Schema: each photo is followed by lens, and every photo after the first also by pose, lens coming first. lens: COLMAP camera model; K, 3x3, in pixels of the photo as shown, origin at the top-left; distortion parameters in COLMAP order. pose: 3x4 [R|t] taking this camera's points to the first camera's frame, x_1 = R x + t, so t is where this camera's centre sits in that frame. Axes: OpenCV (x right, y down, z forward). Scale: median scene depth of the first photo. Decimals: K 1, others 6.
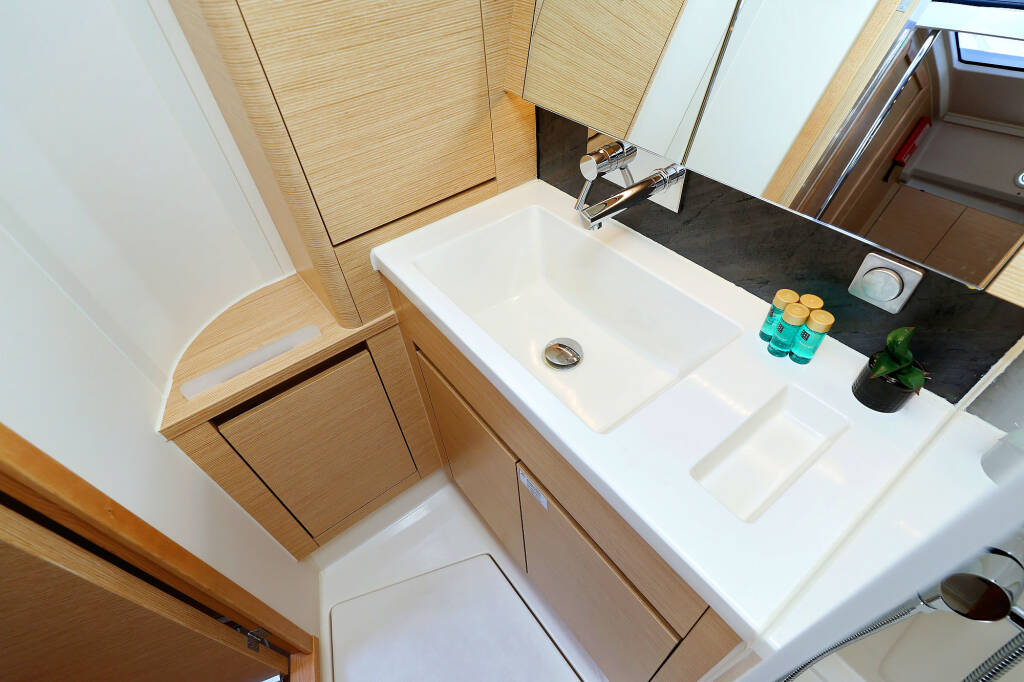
lens RADIAL K [[484.2, 0, 512.0], [0, 484.2, 341.0], [0, 0, 1]] dist [0.001437, 0.000122]
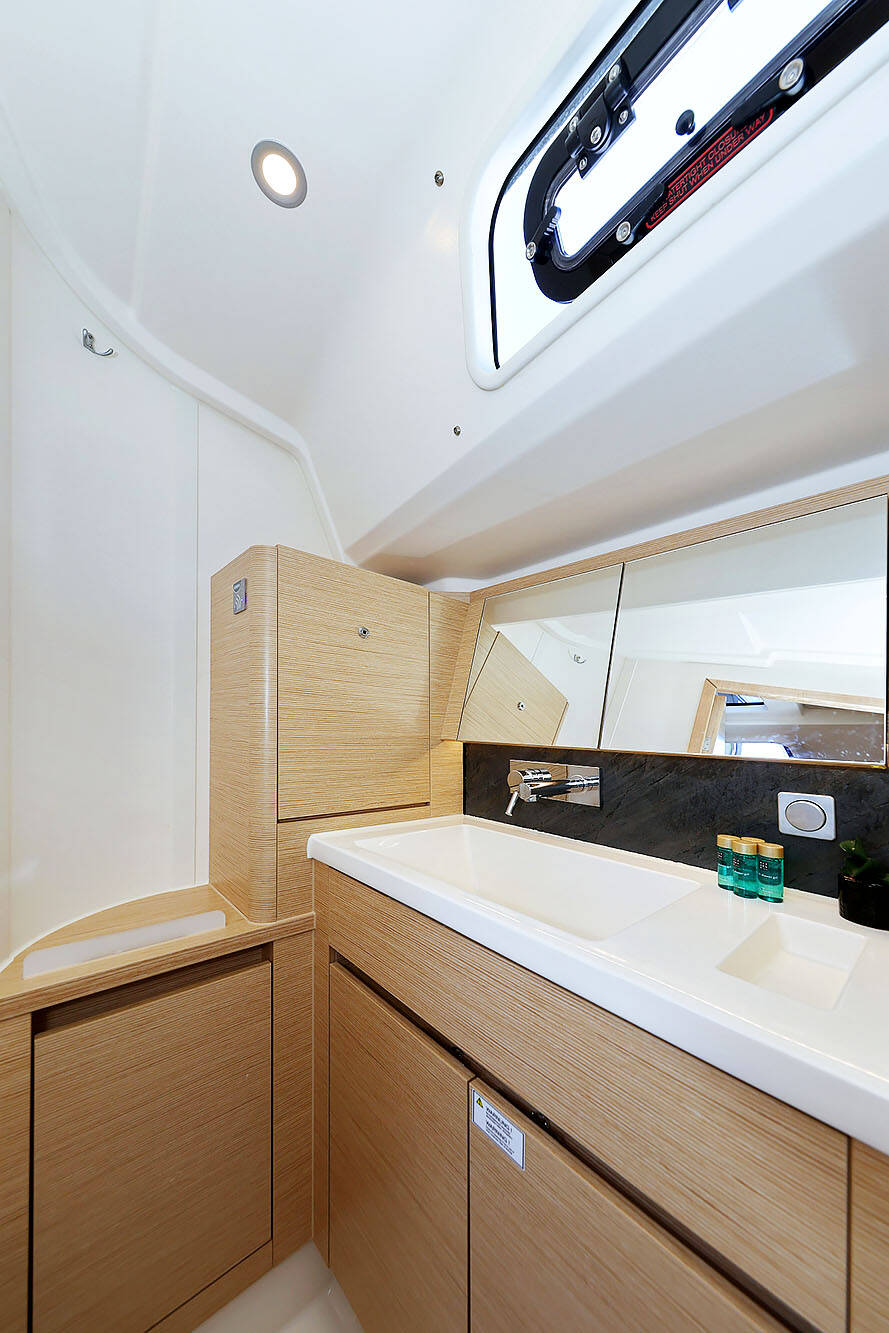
lens RADIAL K [[443.9, 0, 446.3], [0, 443.9, 697.0], [0, 0, 1]] dist [-0.000269, -0.000052]
pose [[0.992790, 0.090969, 0.078052, -0.109383], [0.000227, 0.649738, -0.760158, 0.324032], [-0.119864, 0.754696, 0.645033, 0.155644]]
